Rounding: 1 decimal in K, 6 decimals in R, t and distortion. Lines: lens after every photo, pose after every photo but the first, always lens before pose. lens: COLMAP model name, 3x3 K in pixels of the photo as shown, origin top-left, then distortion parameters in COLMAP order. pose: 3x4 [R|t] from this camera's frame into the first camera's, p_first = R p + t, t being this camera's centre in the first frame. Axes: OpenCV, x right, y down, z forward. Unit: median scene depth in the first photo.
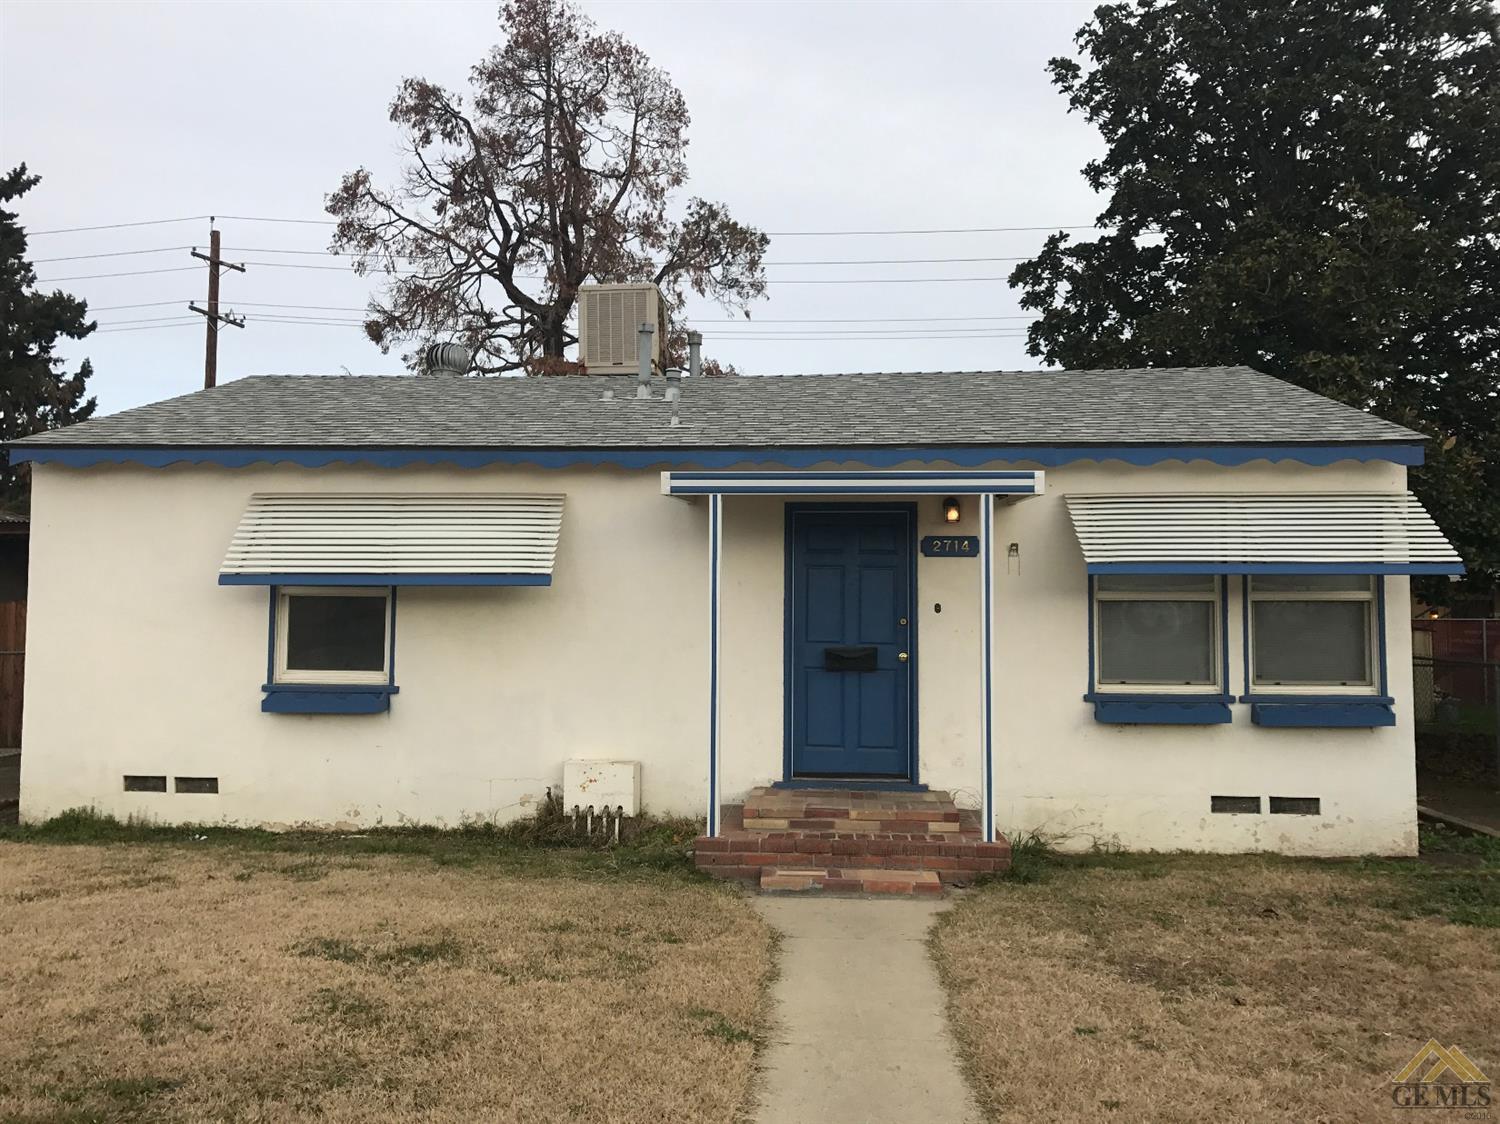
lens RADIAL K [[1248.2, 0, 705.8], [0, 1248.2, 560.7], [0, 0, 1]] dist [0.008969, 0.006964]
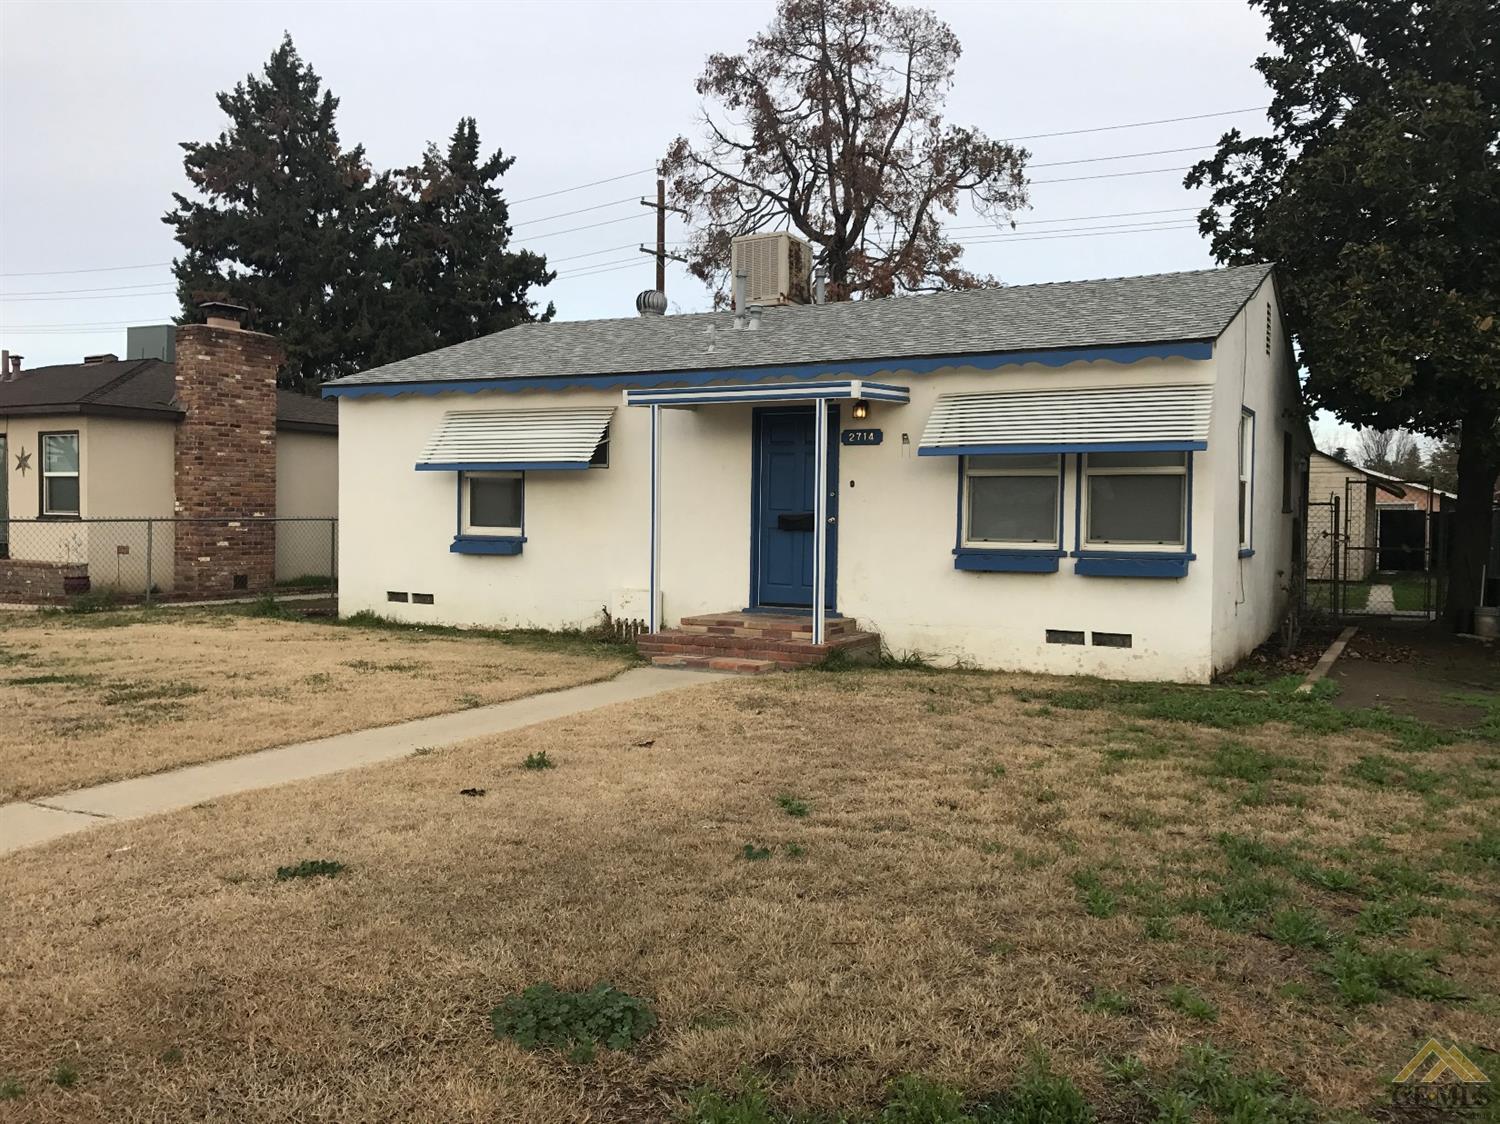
lens RADIAL K [[1291.8, 0, 750.0], [0, 1291.8, 562.0], [0, 0, 1]] dist [0.142774, -0.379911]
pose [[0.903954, 0.019773, -0.427171, 0.666438], [0.012715, 0.997246, 0.073066, 0.018659], [0.427440, -0.071479, 0.901214, -0.300437]]
